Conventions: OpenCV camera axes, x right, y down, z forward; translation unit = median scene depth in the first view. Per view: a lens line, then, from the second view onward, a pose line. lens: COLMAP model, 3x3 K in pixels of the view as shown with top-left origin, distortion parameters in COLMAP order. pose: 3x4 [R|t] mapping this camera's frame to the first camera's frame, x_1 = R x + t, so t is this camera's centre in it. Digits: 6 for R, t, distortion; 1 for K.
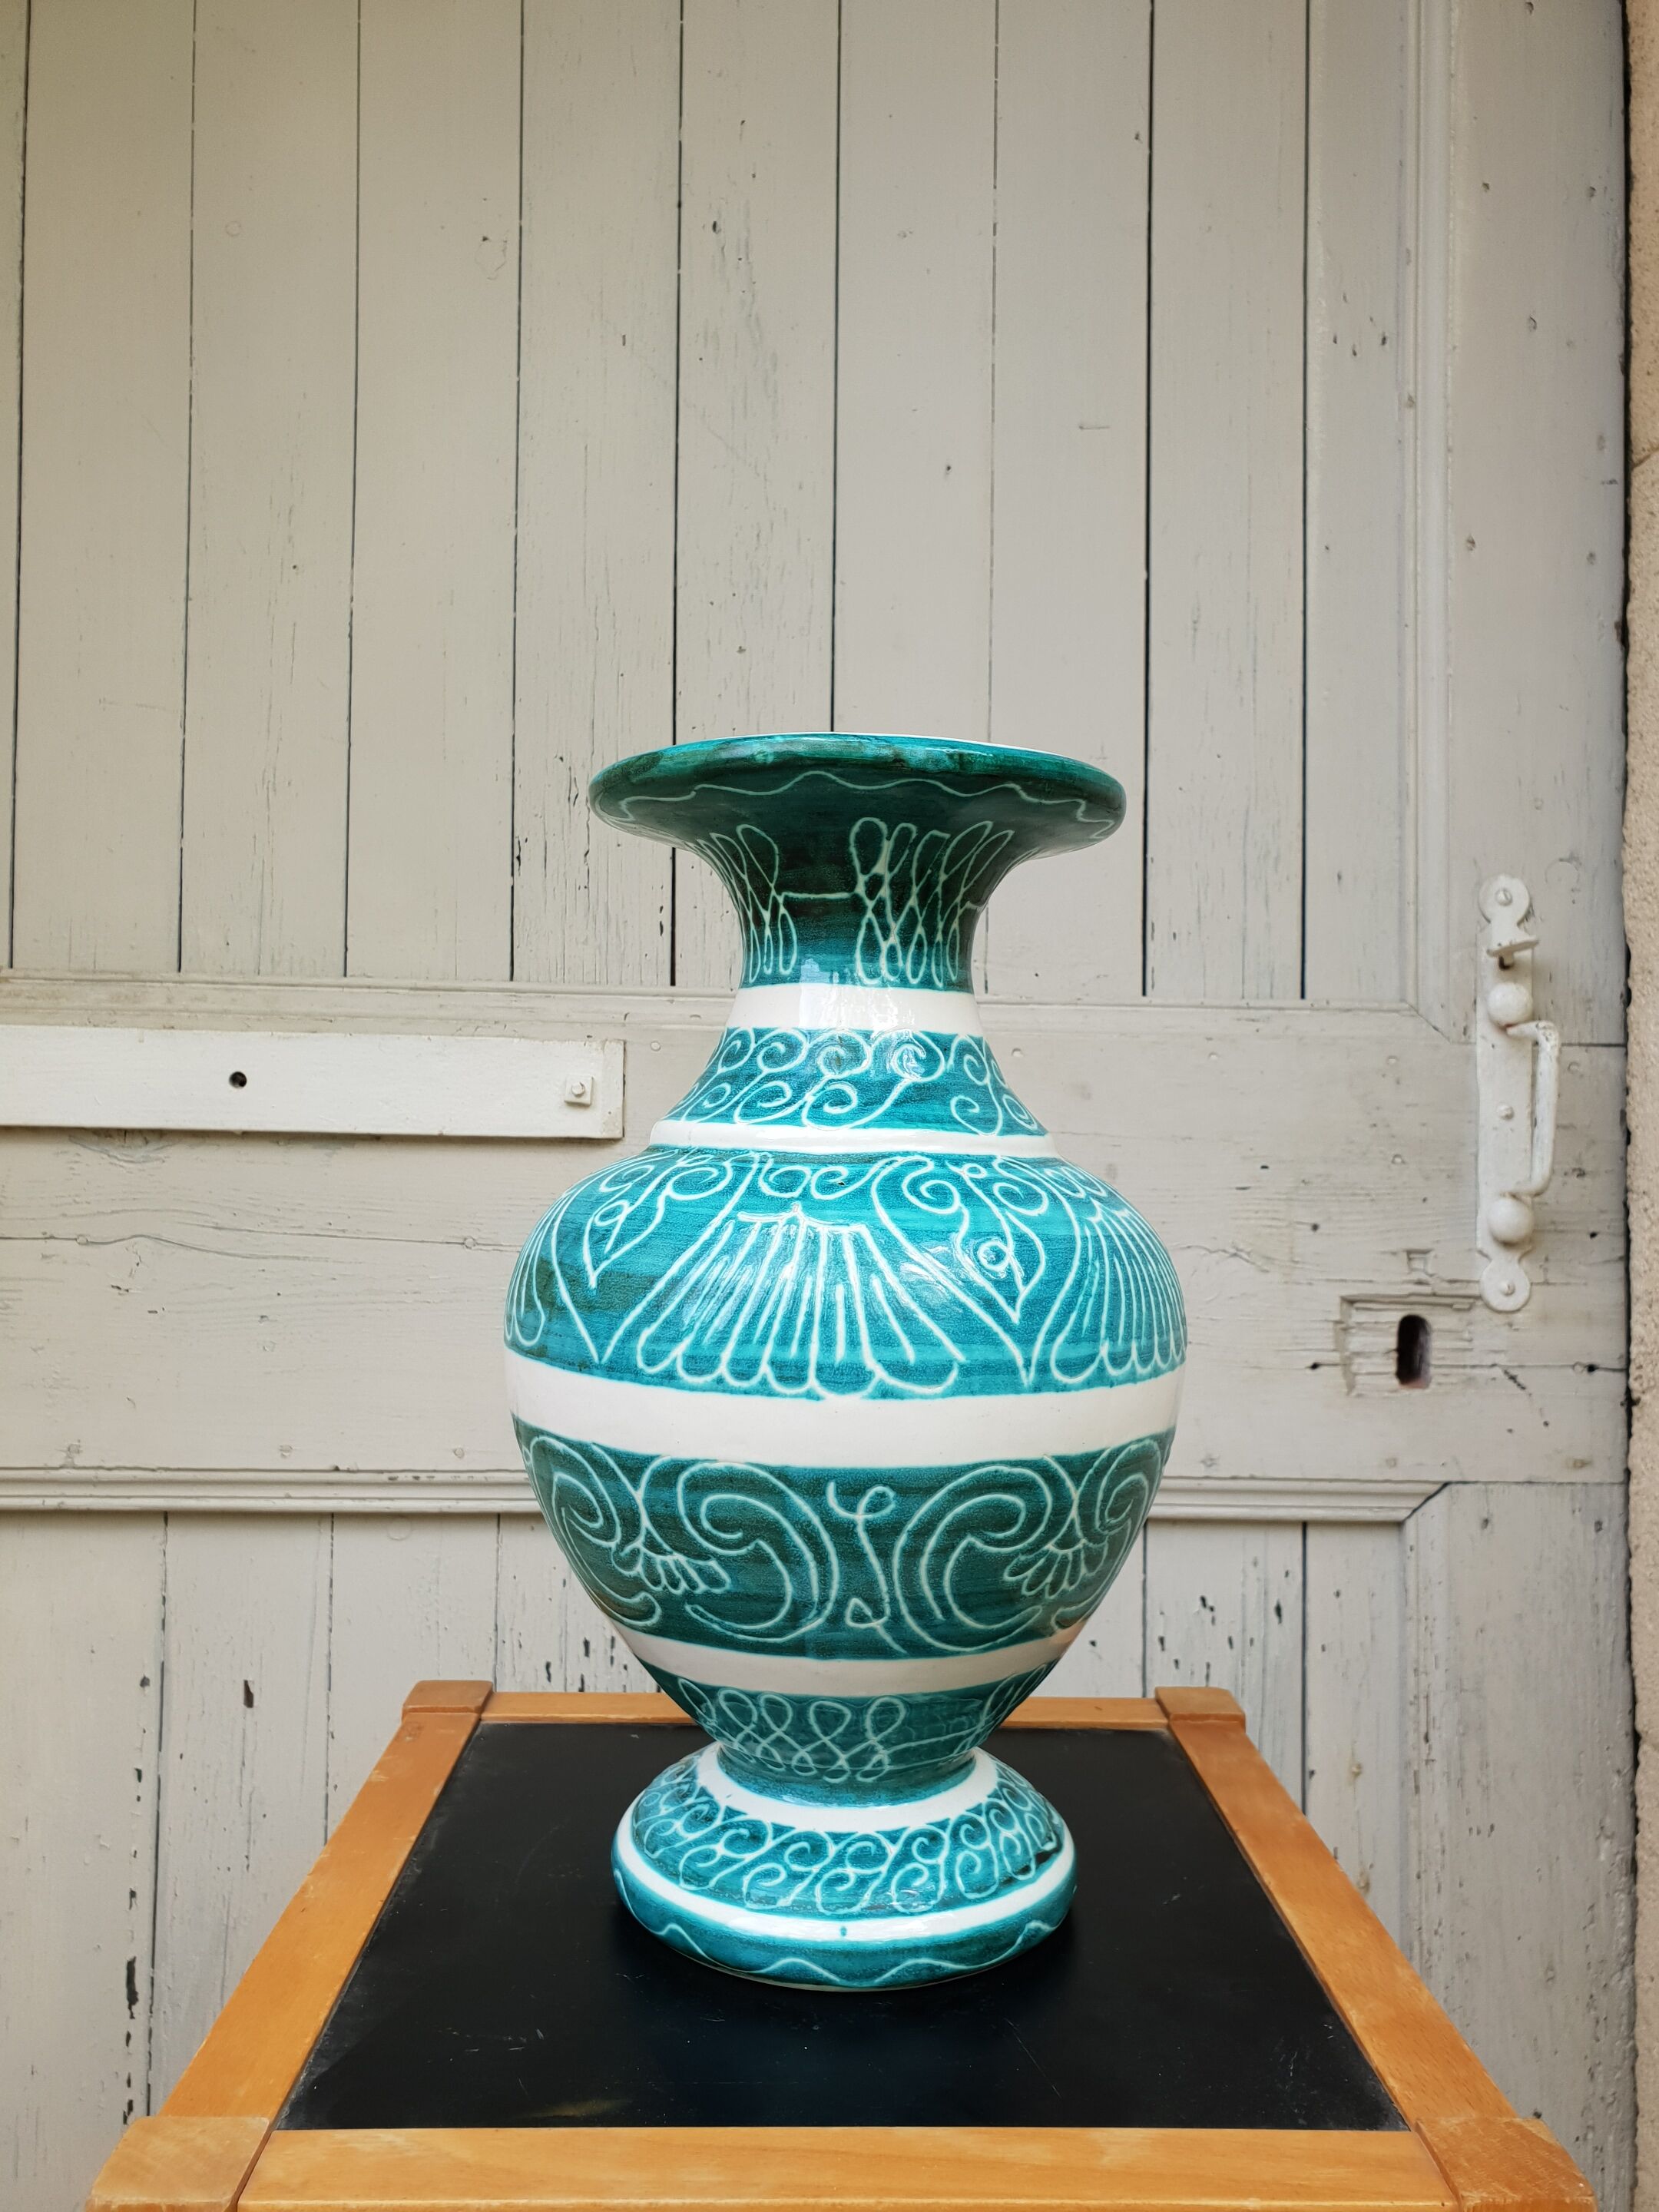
lens RADIAL K [[1698.7, 0, 845.3], [0, 1698.7, 1105.8], [0, 0, 1]] dist [0.000219, 0.038205]
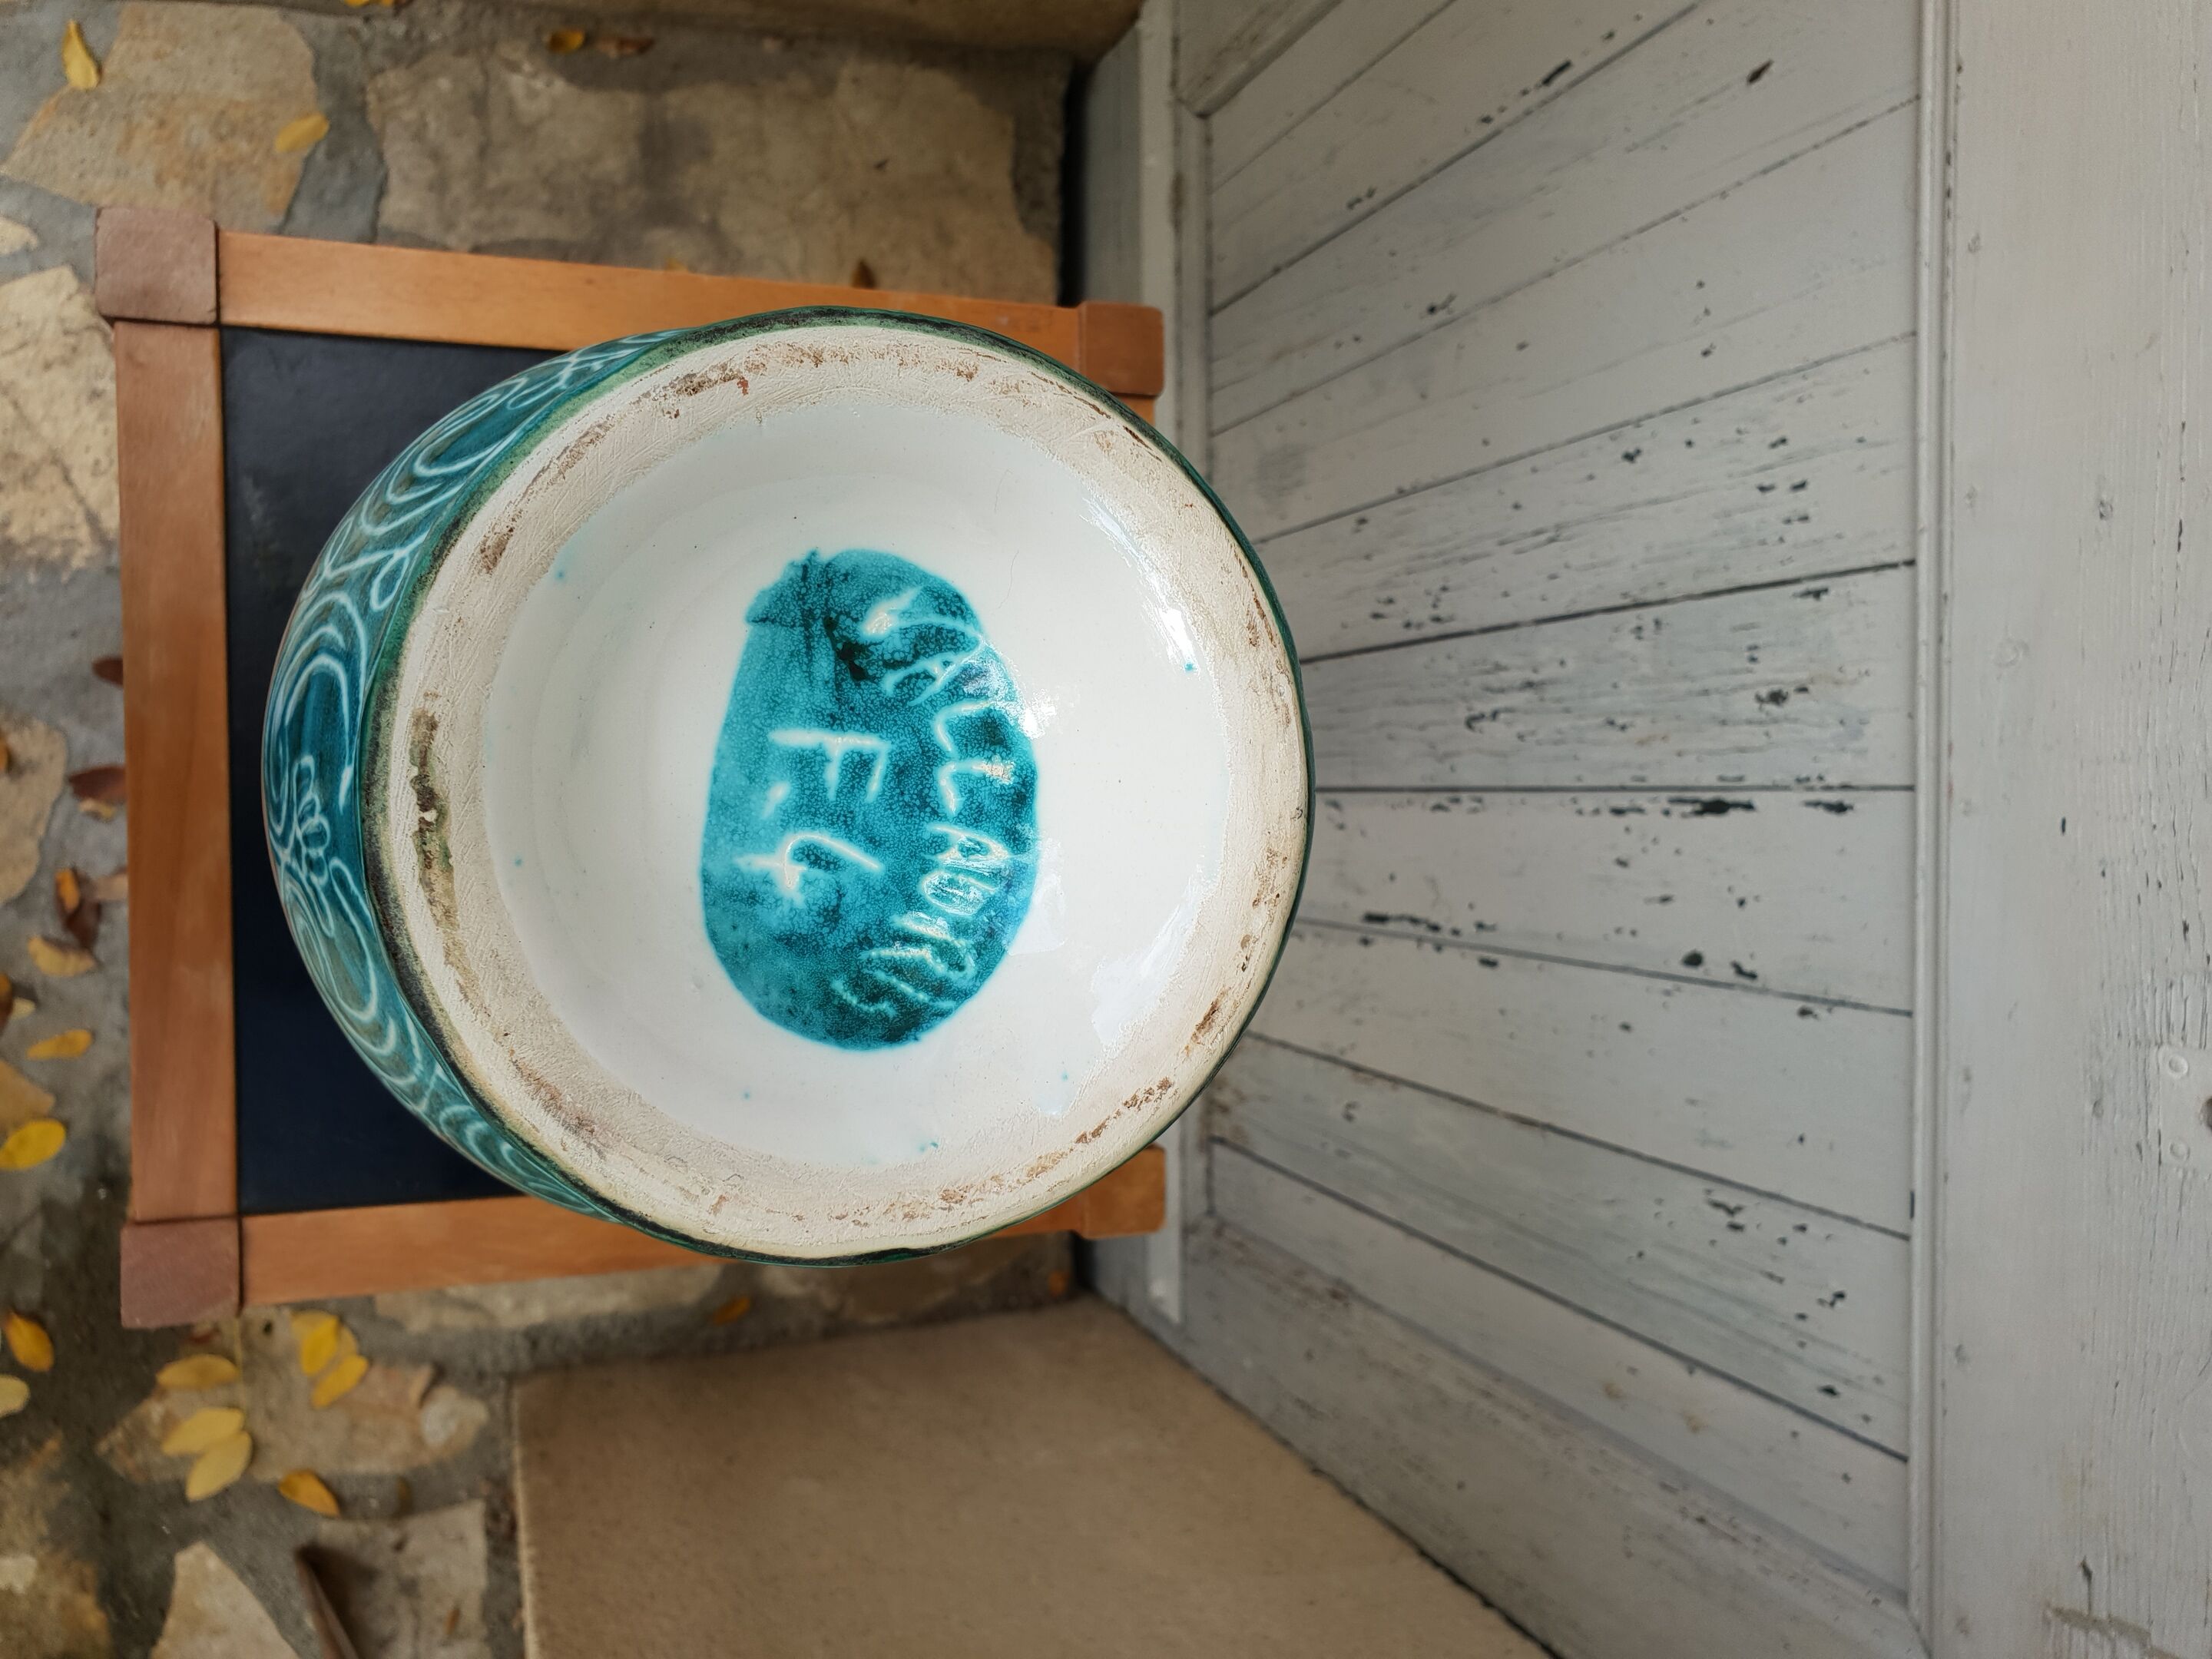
lens RADIAL K [[1762.9, 0, 1104.6], [0, 1762.9, 840.3], [0, 0, 1]] dist [-0.089388, 0.167644]
pose [[-0.020618, 0.999755, 0.008036, 0.009961], [-0.344430, -0.014649, 0.938698, -0.328175], [0.938586, 0.016587, 0.344648, 0.439806]]
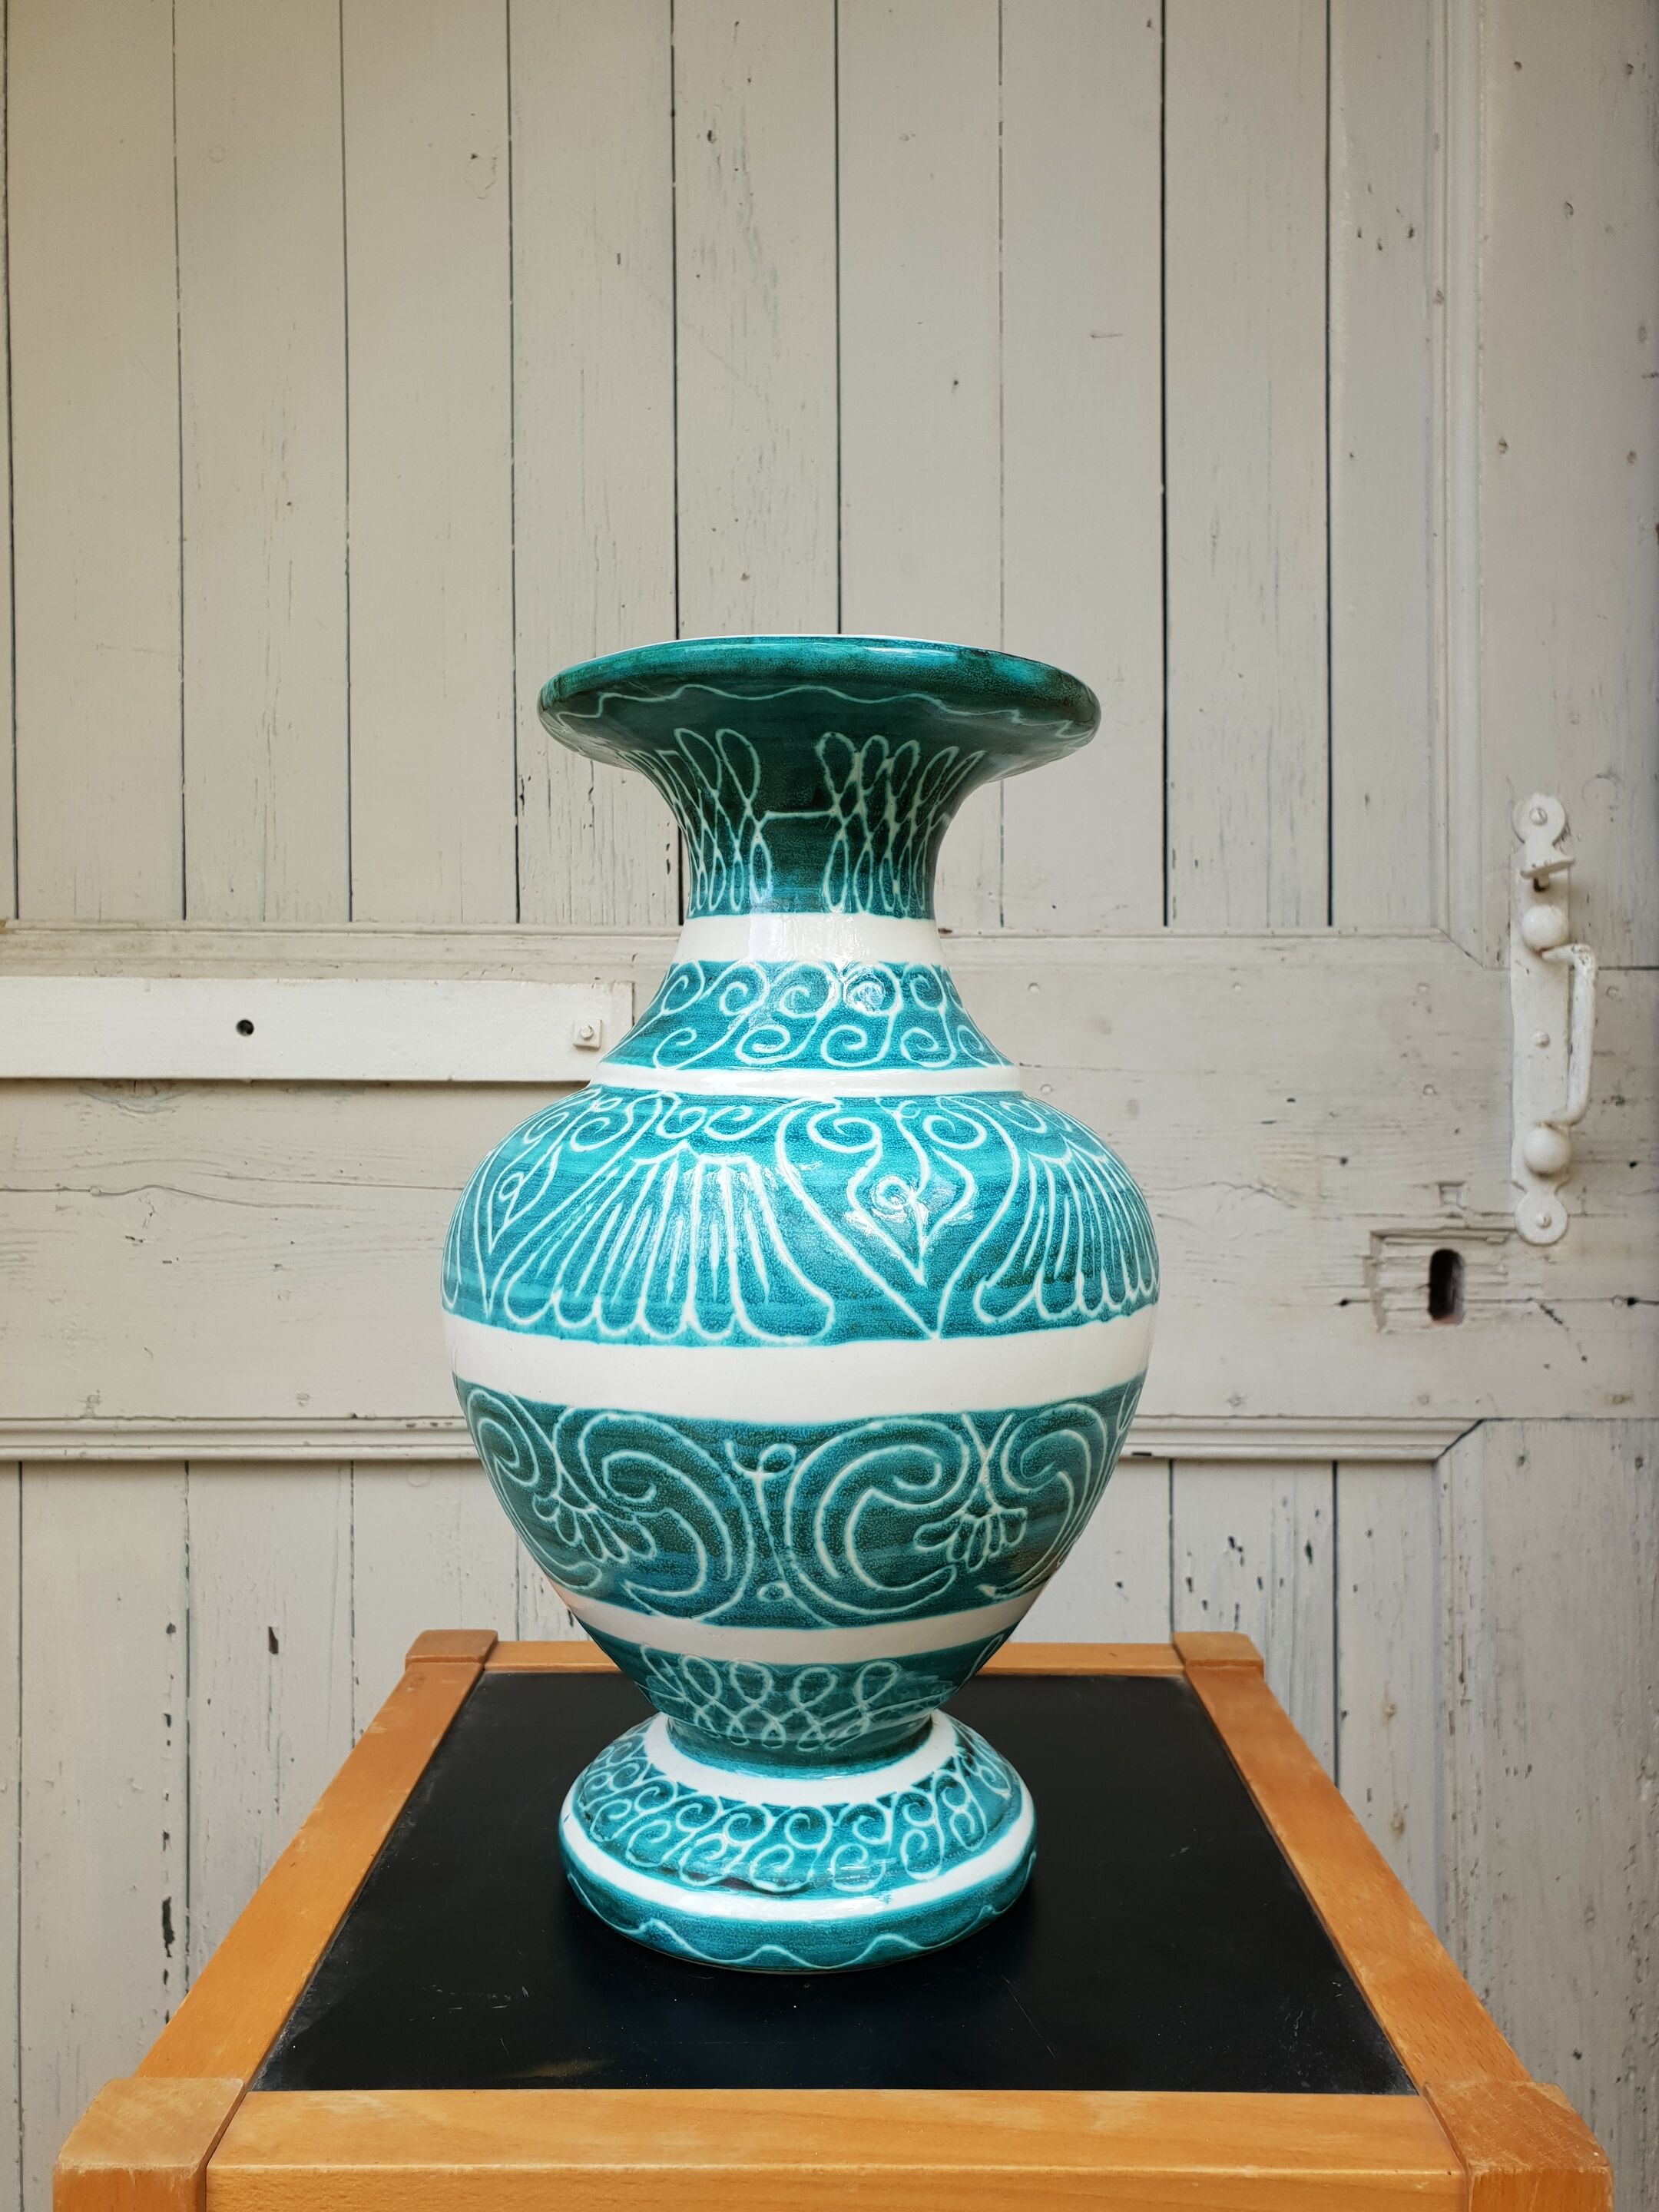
lens RADIAL K [[1702.8, 0, 831.9], [0, 1702.8, 1100.6], [0, 0, 1]] dist [-0.003483, 0.045830]
pose [[0.999368, -0.015573, -0.031949, 0.015373], [0.016574, 0.999373, 0.031293, 0.001700], [0.031442, -0.031802, 0.999000, 0.016895]]
